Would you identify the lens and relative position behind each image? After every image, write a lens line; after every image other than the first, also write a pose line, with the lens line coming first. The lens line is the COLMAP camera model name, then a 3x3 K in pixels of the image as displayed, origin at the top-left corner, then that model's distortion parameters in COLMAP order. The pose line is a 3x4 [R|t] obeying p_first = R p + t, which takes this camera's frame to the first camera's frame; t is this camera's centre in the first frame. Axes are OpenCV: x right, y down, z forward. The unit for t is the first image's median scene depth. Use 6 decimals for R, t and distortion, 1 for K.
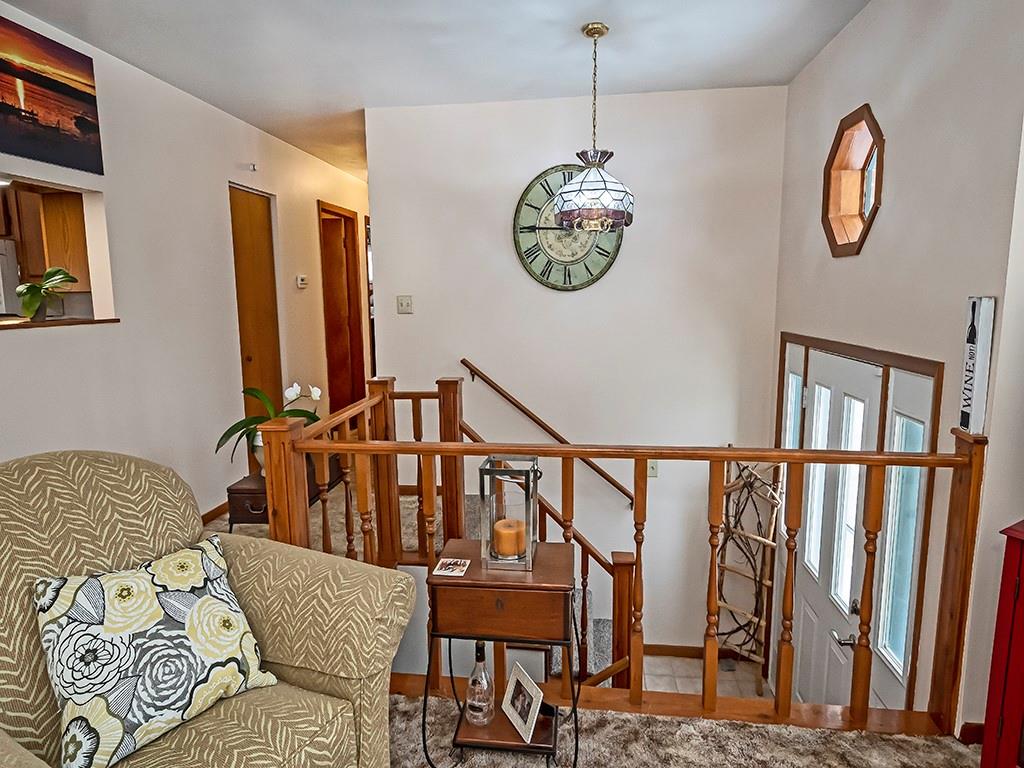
lens RADIAL K [[576.5, 0, 523.3], [0, 576.5, 371.2], [0, 0, 1]] dist [-0.002807, -0.002825]
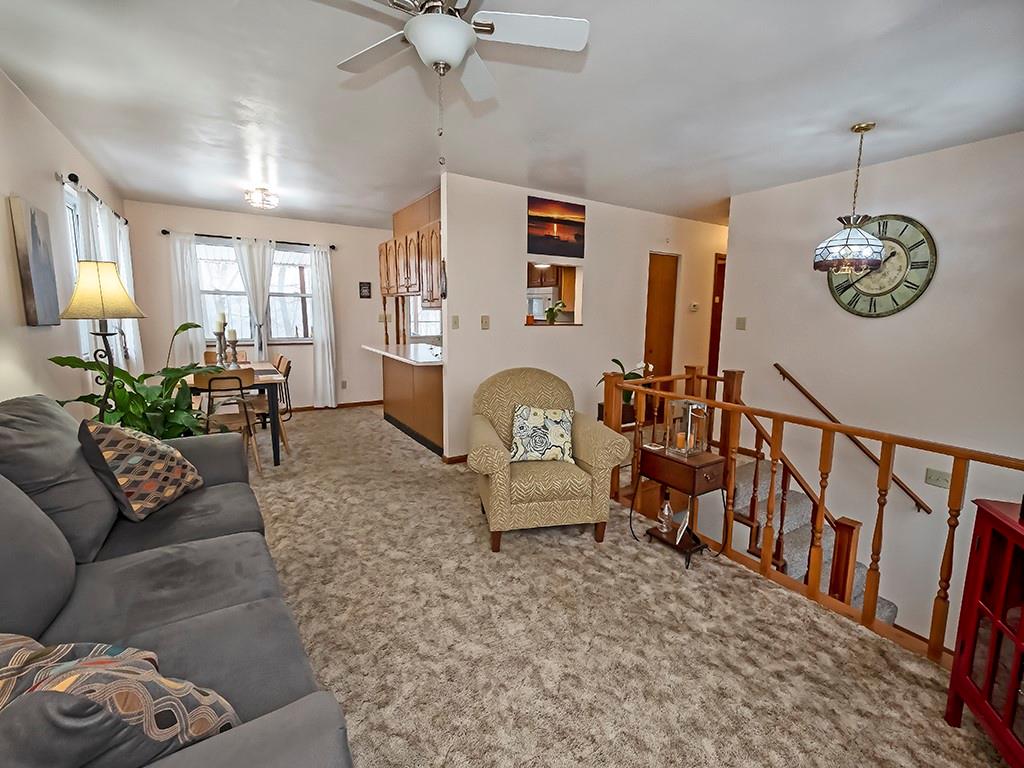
lens RADIAL K [[444.9, 0, 518.4], [0, 444.9, 382.1], [0, 0, 1]] dist [0.011263, -0.004213]
pose [[0.639777, 0.139405, -0.755812, 0.489240], [-0.124900, 0.989198, 0.076727, 0.028759], [0.758344, 0.045312, 0.650278, -0.288847]]
